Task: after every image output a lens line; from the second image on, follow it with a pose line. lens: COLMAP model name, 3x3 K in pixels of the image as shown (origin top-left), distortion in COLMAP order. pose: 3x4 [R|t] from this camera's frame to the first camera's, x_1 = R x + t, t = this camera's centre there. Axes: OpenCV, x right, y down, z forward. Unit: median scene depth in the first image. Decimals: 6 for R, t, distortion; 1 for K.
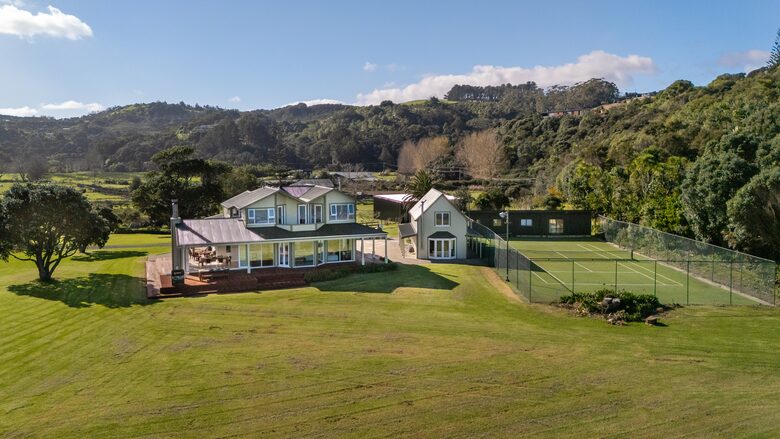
lens RADIAL K [[595.3, 0, 390.1], [0, 595.3, 219.1], [0, 0, 1]] dist [-0.002762, 0.003571]
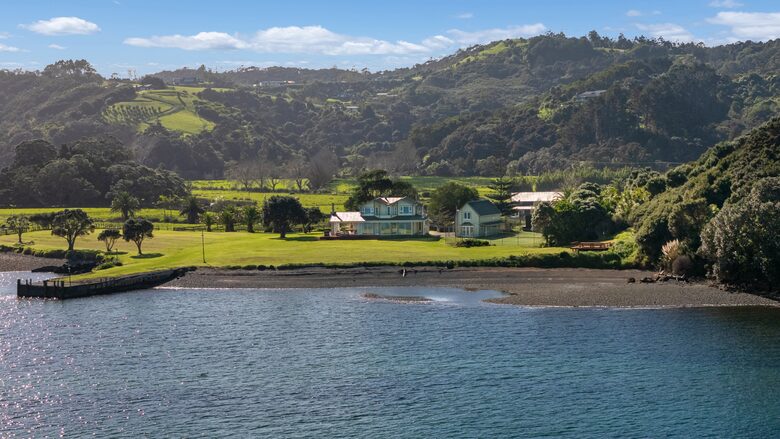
lens RADIAL K [[595.3, 0, 390.6], [0, 595.3, 217.9], [0, 0, 1]] dist [-0.002762, 0.003571]
pose [[0.927706, 0.020470, -0.372749, -0.317689], [-0.029238, 0.999412, -0.017884, -0.027131], [0.372164, 0.027490, 0.927760, 0.477595]]
